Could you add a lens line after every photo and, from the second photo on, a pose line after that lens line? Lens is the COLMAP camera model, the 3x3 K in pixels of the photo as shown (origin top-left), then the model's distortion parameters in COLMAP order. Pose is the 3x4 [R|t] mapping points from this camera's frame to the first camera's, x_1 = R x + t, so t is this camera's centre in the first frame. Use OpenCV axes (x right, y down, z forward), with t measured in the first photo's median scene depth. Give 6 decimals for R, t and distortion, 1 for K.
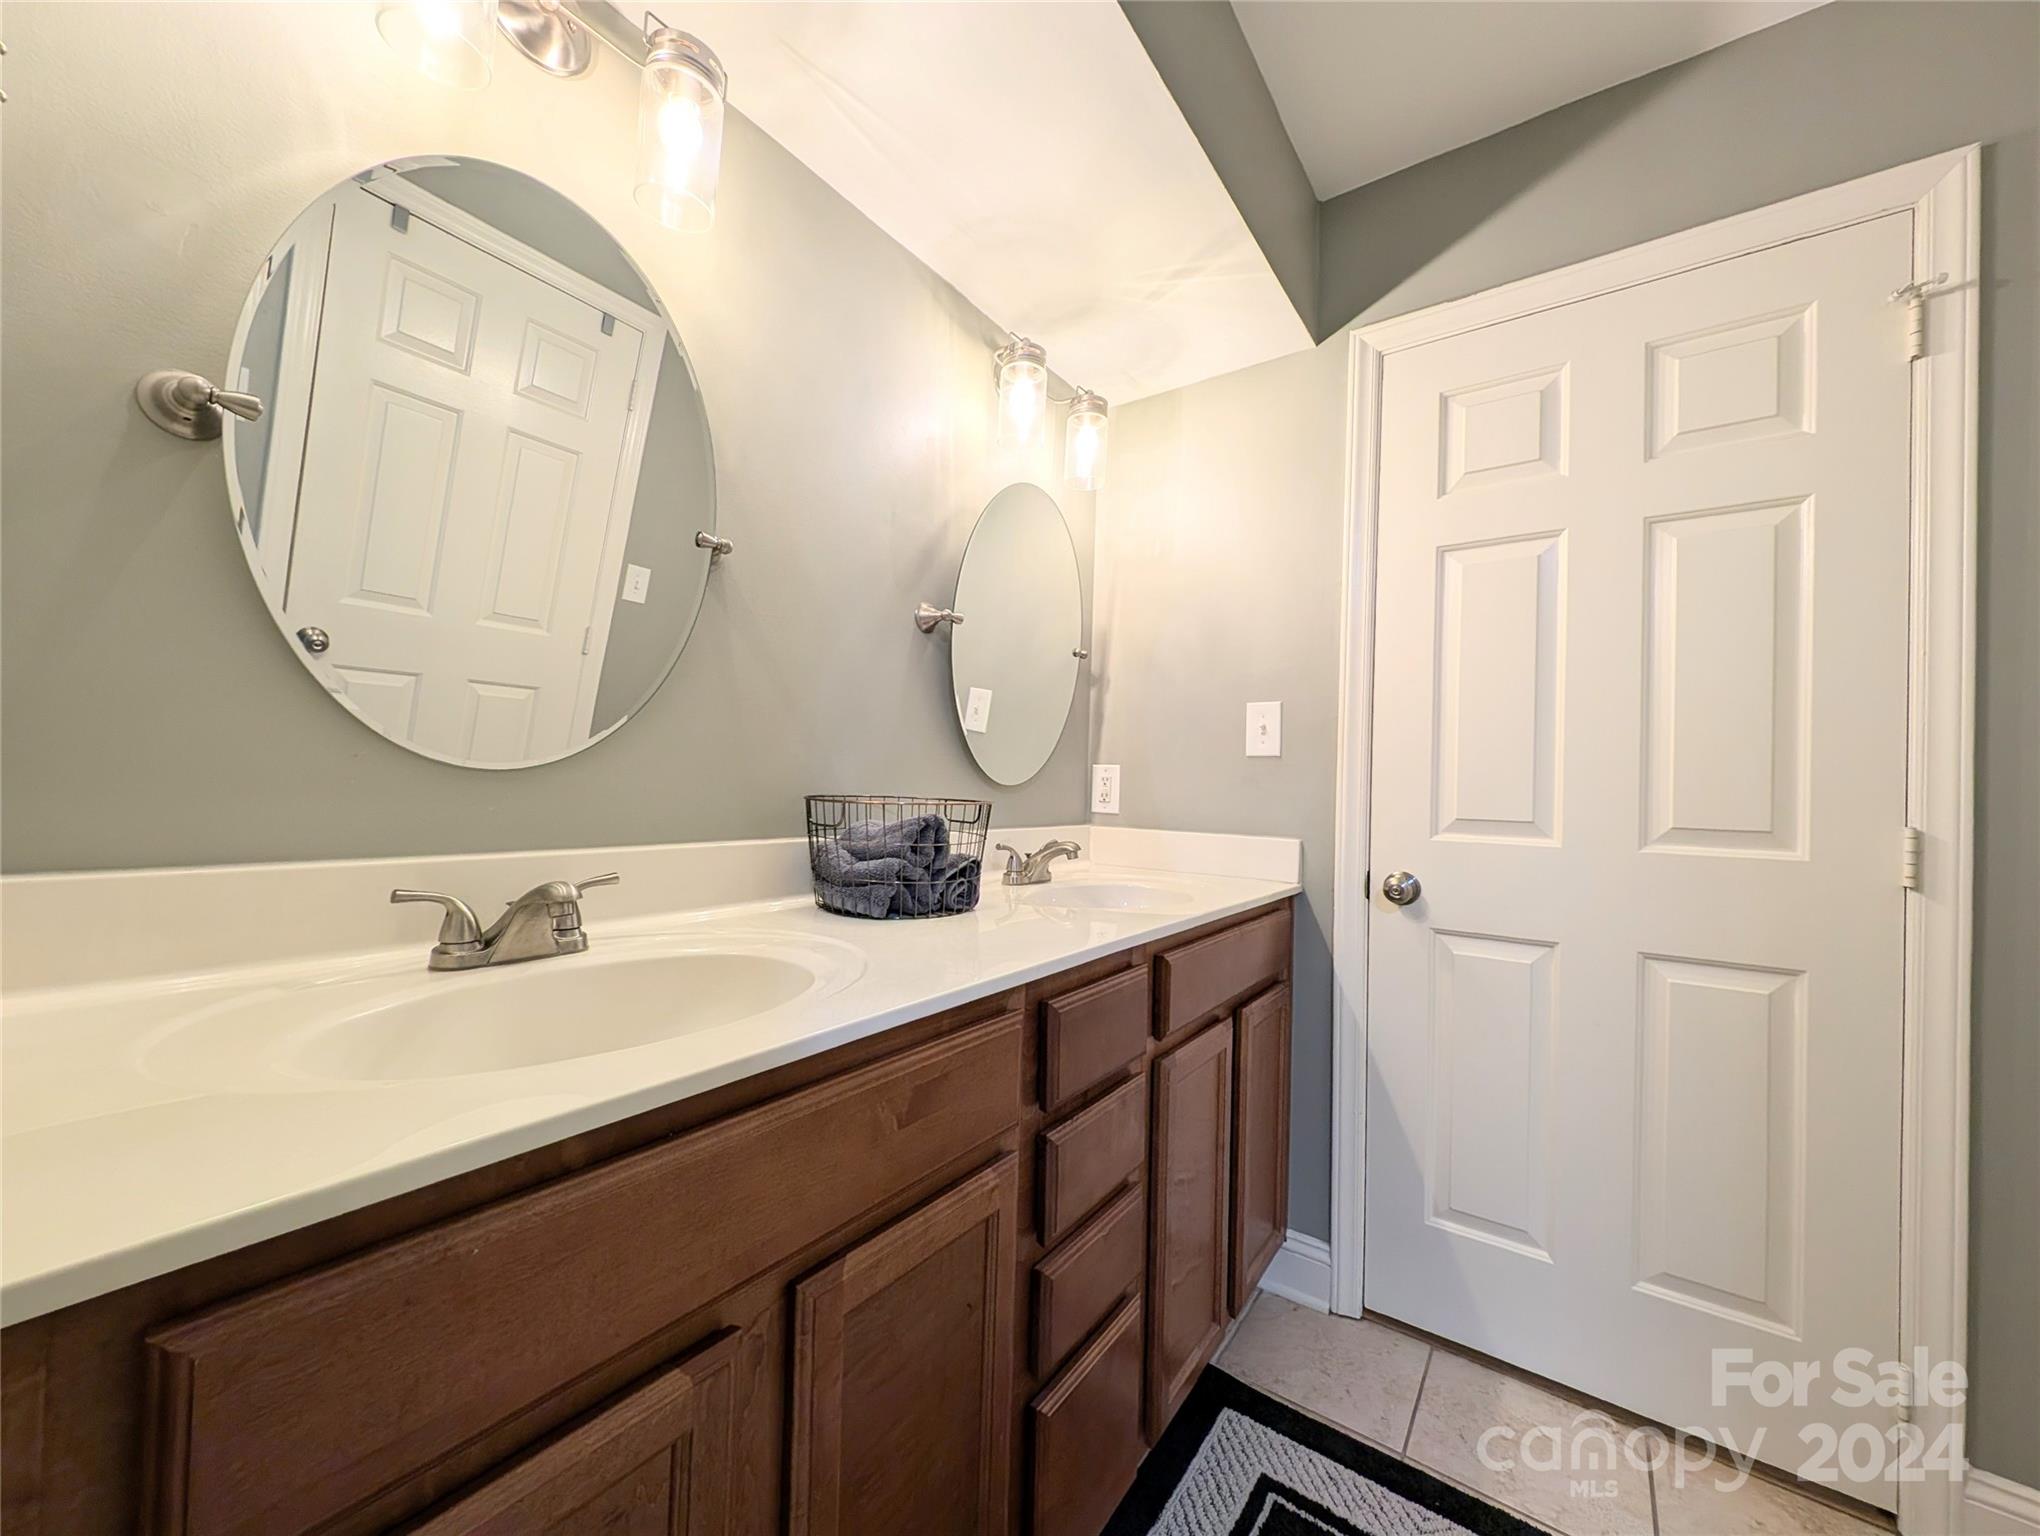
lens RADIAL K [[761.8, 0, 1027.4], [0, 761.8, 778.3], [0, 0, 1]] dist [0.007724, -0.003294]
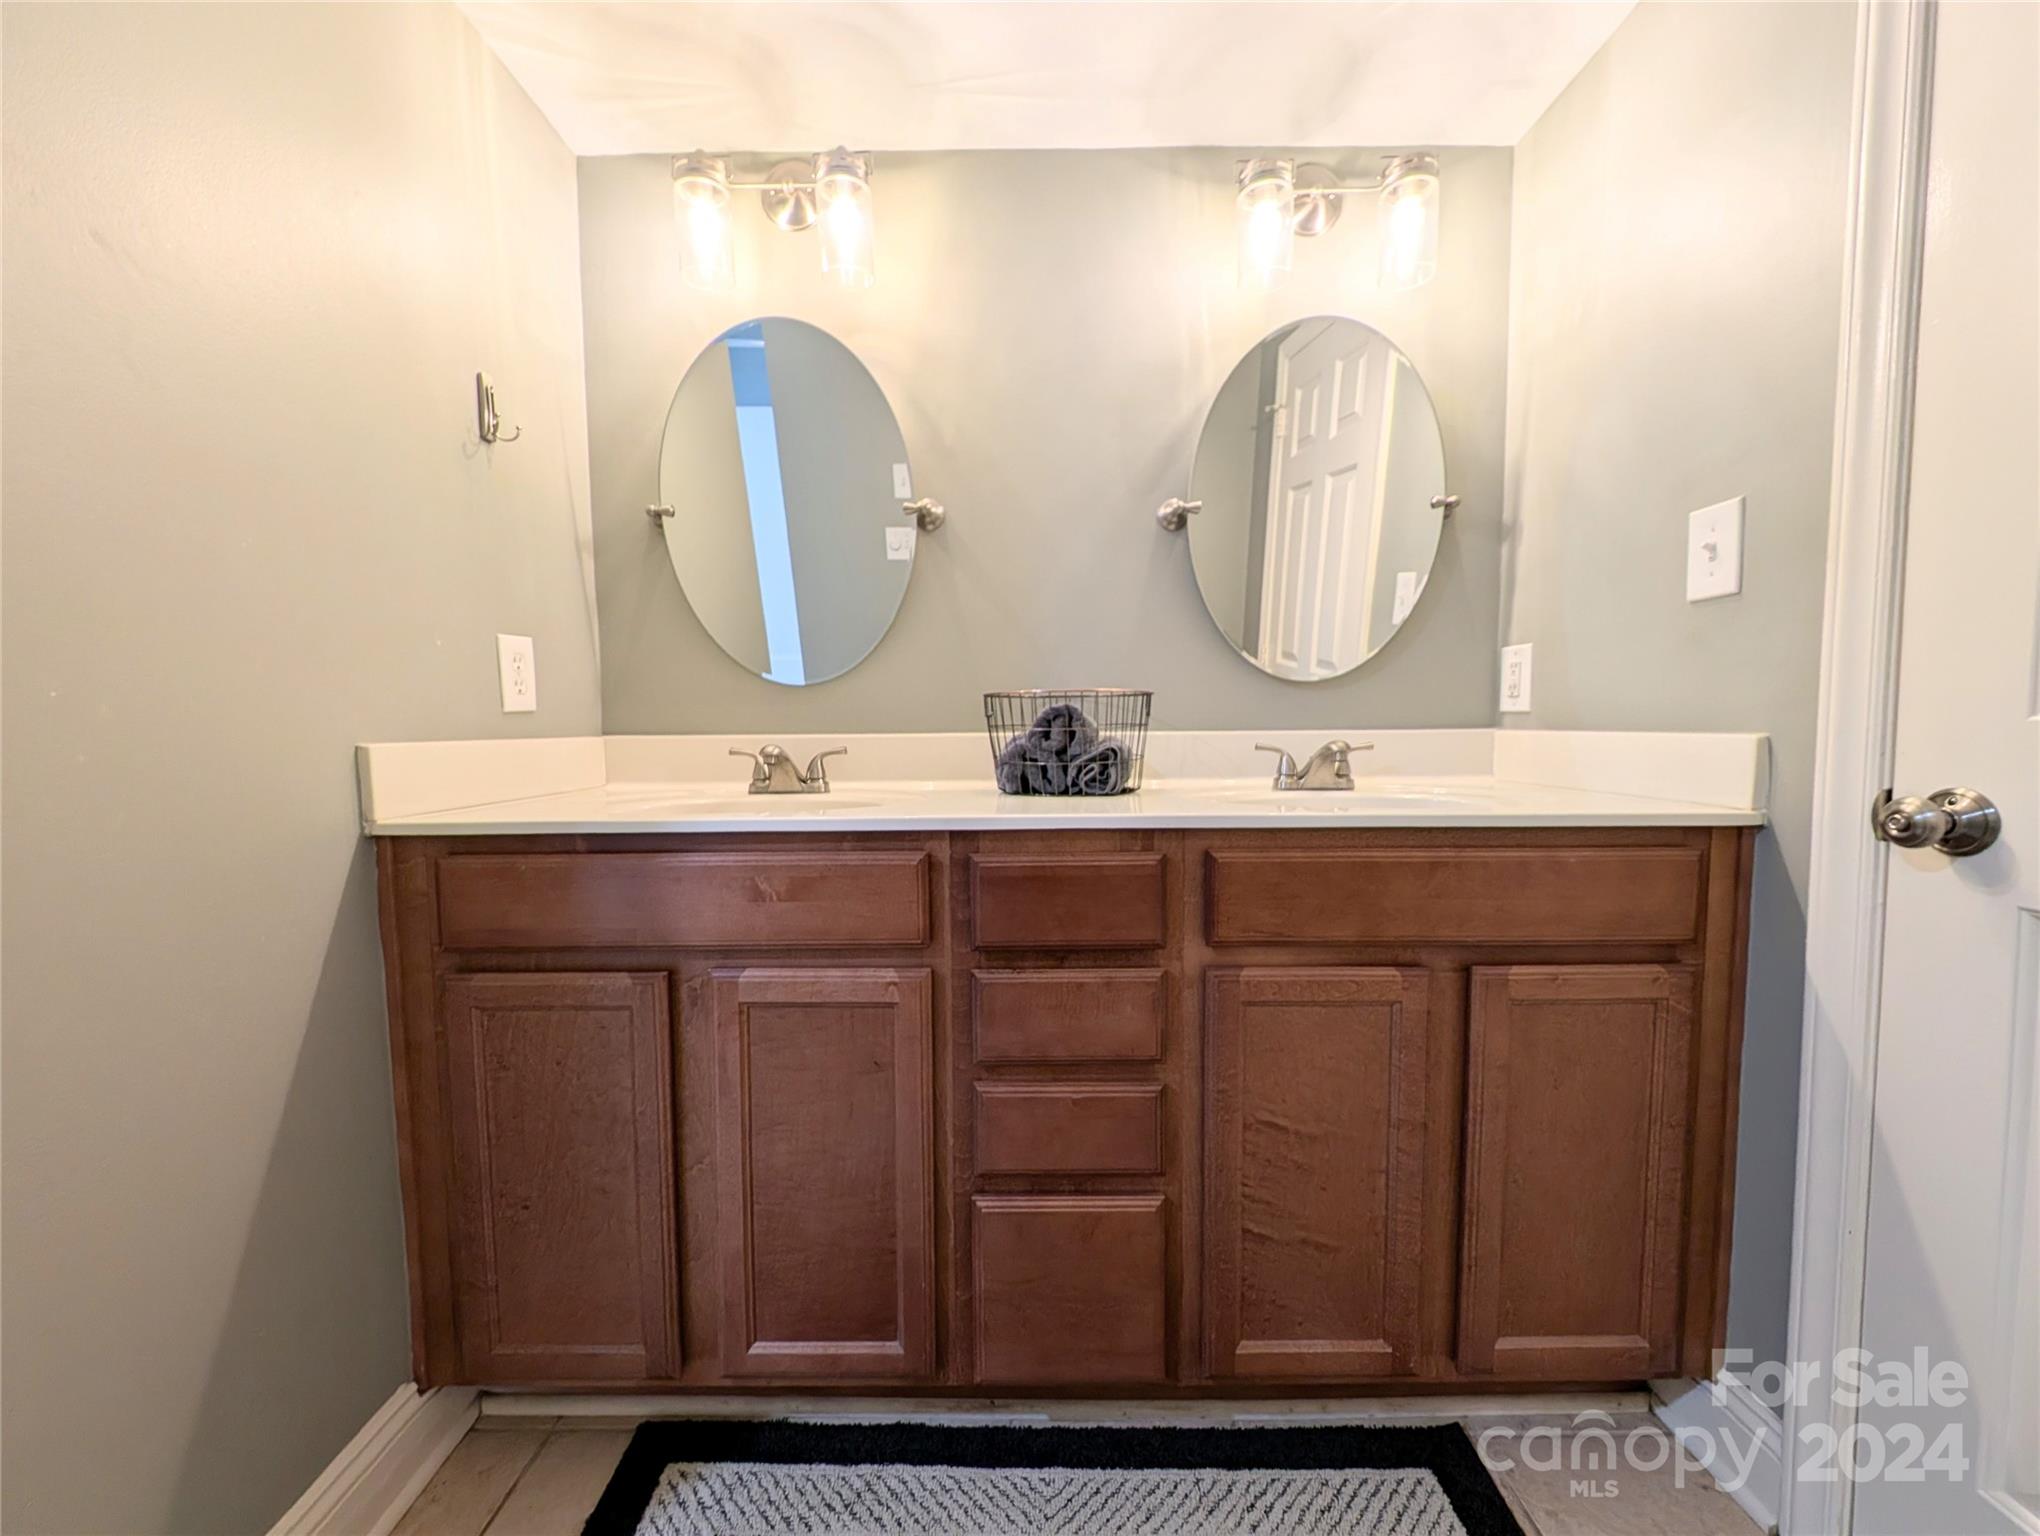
lens RADIAL K [[761.8, 0, 1021.3], [0, 761.8, 774.8], [0, 0, 1]] dist [0.007724, -0.003294]
pose [[0.582808, 0.017643, -0.812418, 0.545430], [0.035163, 0.998280, 0.046904, 0.070803], [0.811849, -0.055903, 0.581185, 0.231547]]
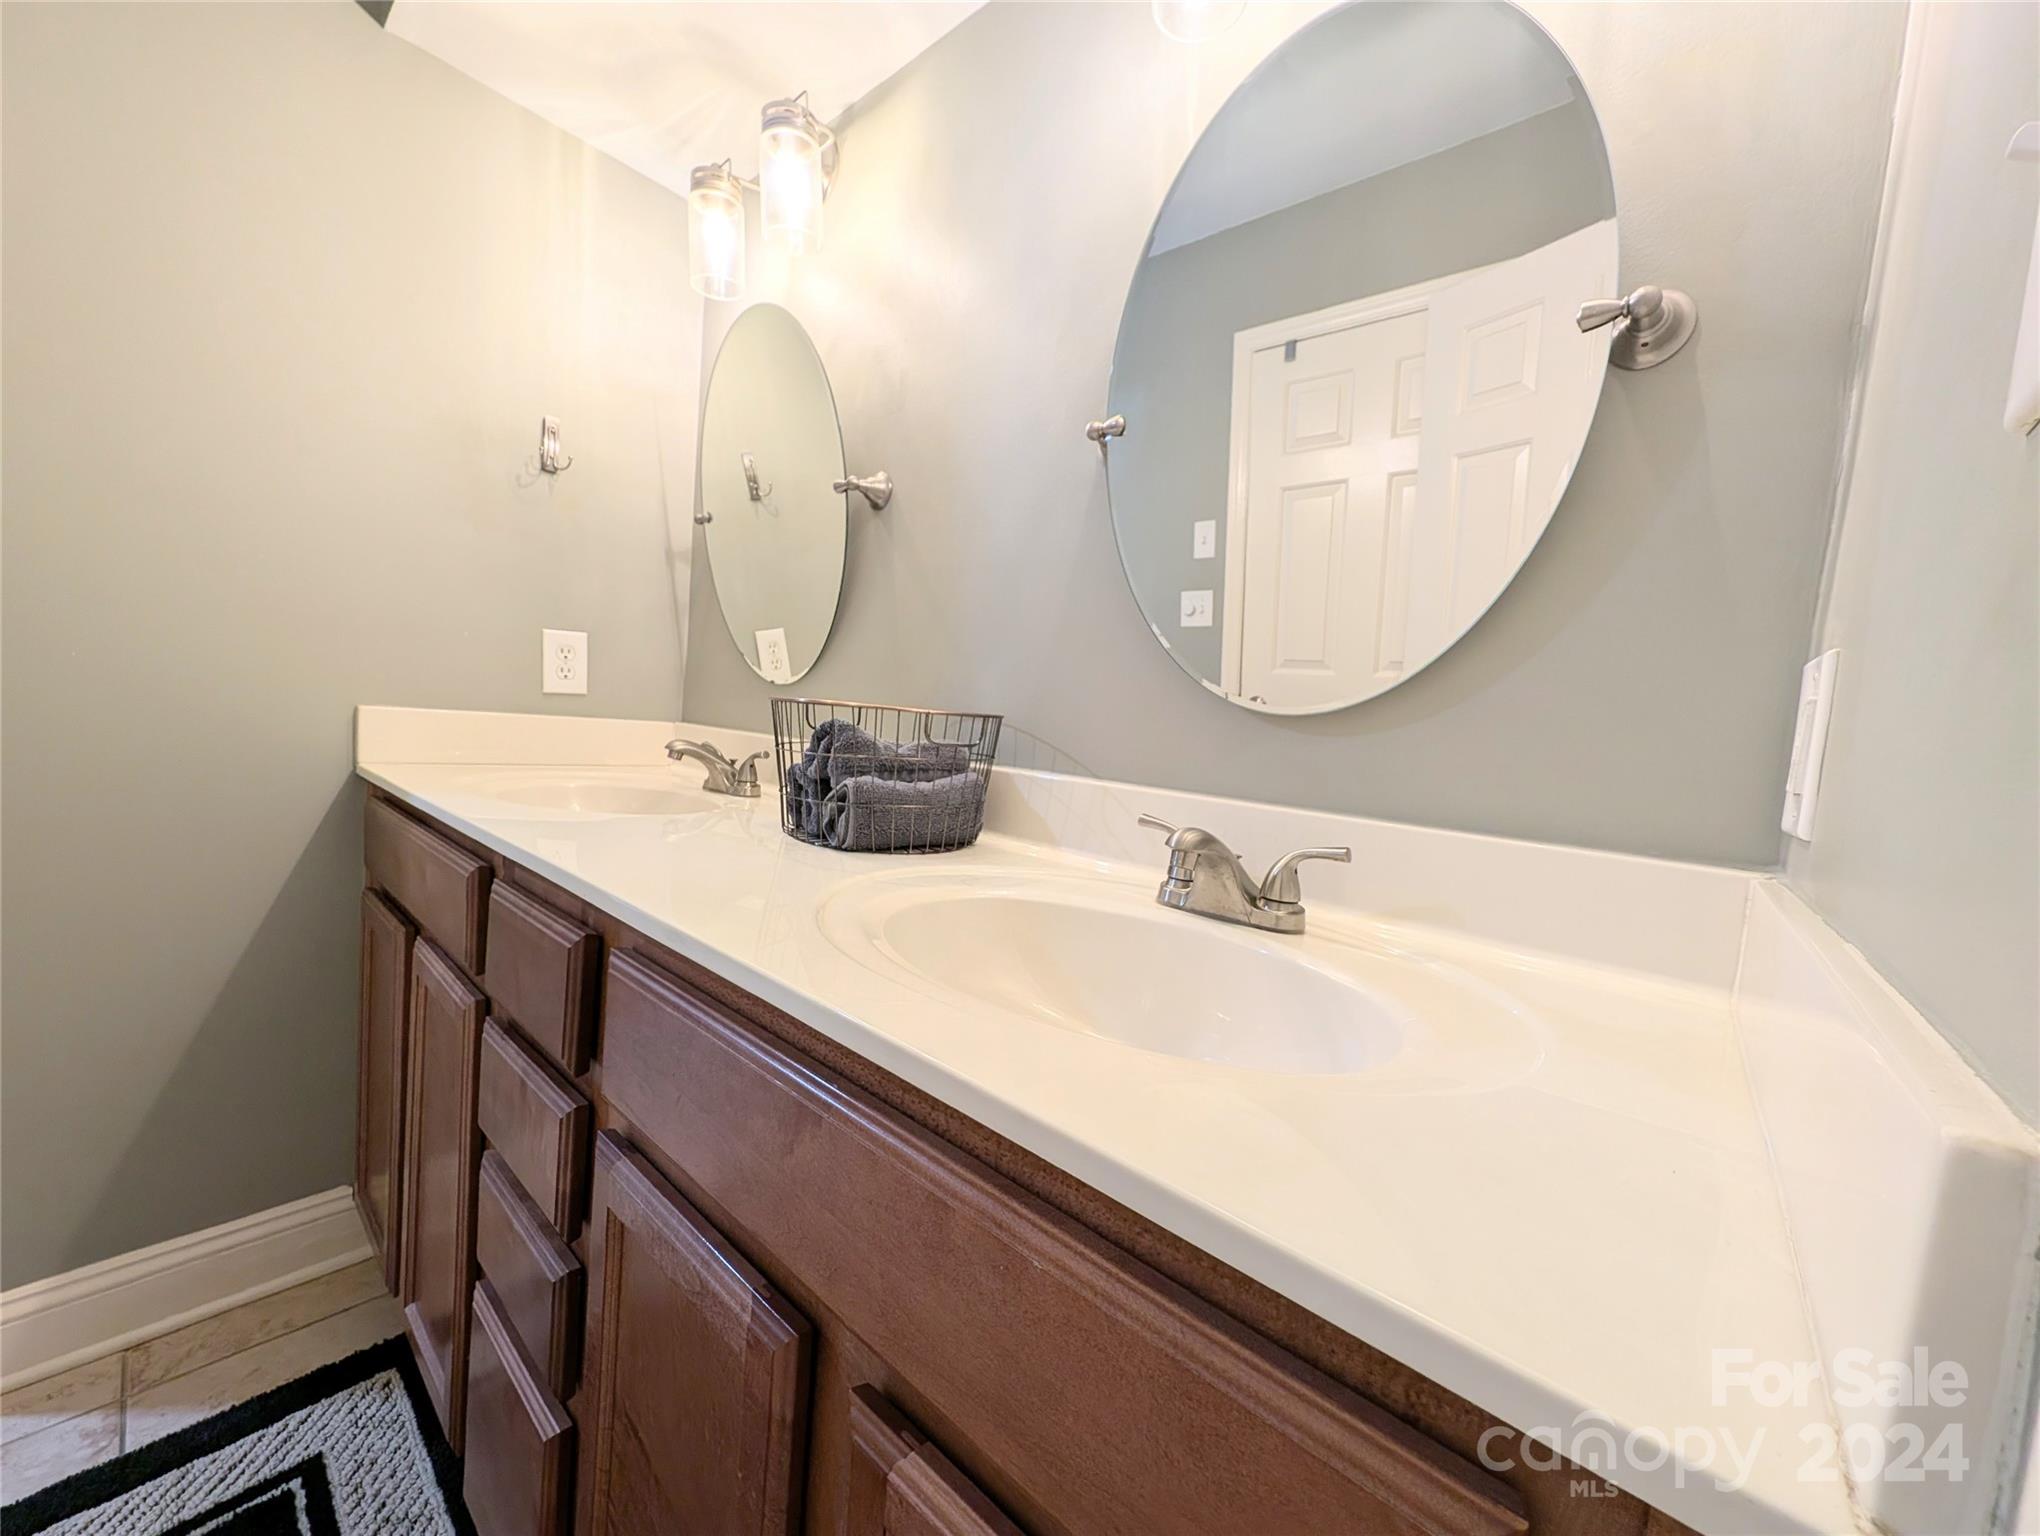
lens RADIAL K [[761.8, 0, 1019.9], [0, 761.8, 771.6], [0, 0, 1]] dist [0.007724, -0.003294]
pose [[-0.081612, 0.037613, -0.995954, 0.503967], [-0.069508, 0.996640, 0.043335, 0.038480], [0.994238, 0.072763, -0.078723, 0.960261]]
